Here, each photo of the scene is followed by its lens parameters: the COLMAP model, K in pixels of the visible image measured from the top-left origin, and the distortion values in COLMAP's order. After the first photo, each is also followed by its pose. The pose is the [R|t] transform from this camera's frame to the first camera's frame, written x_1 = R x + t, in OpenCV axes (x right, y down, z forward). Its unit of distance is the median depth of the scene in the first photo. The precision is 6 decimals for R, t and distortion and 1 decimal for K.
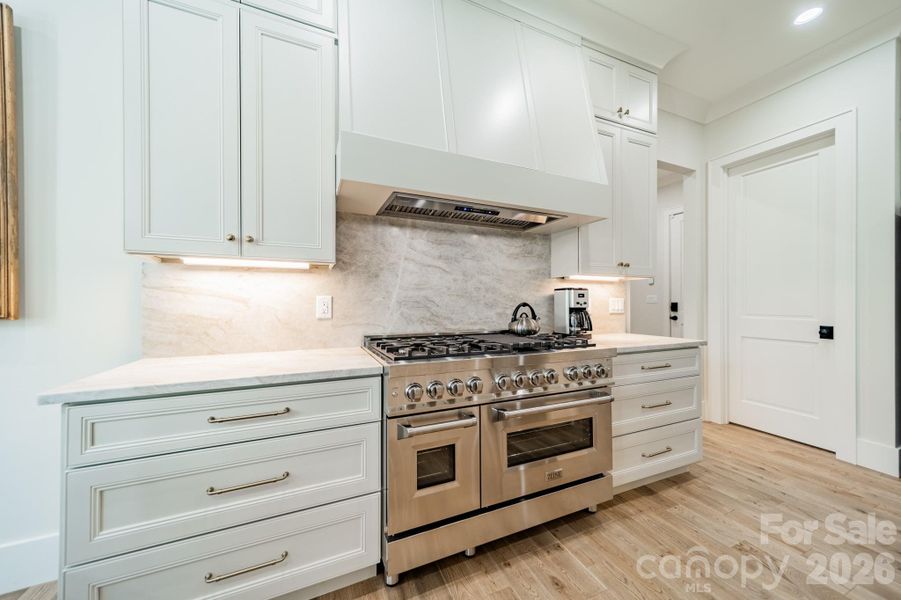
lens RADIAL K [[318.0, 0, 450.6], [0, 318.0, 301.8], [0, 0, 1]] dist [0.002155, 0.000108]
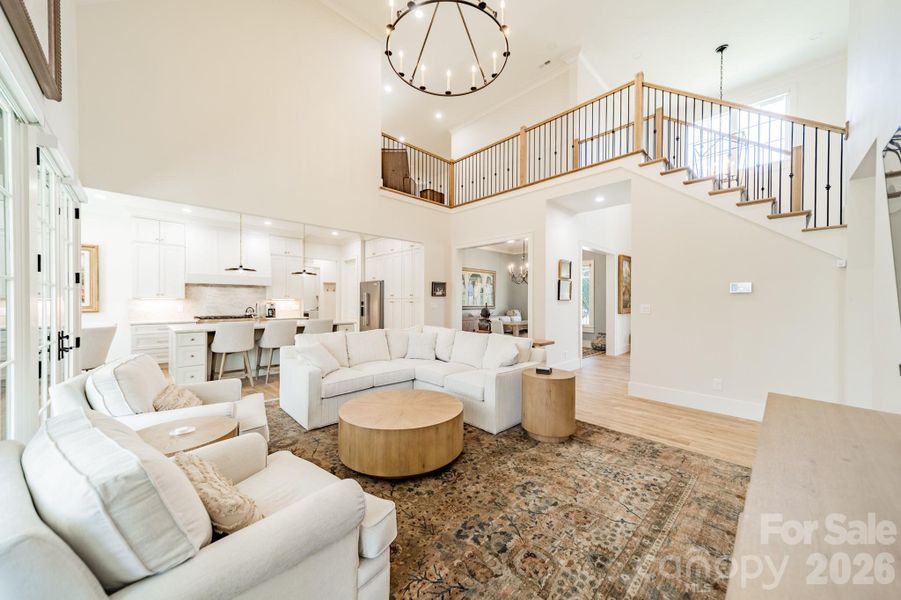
lens RADIAL K [[318.0, 0, 454.9], [0, 318.0, 300.4], [0, 0, 1]] dist [0.002155, 0.000108]
pose [[0.932195, 0.007382, 0.361882, 1.036668], [-0.009075, 0.999954, 0.002980, -0.101375], [-0.361844, -0.006062, 0.932219, -3.032622]]
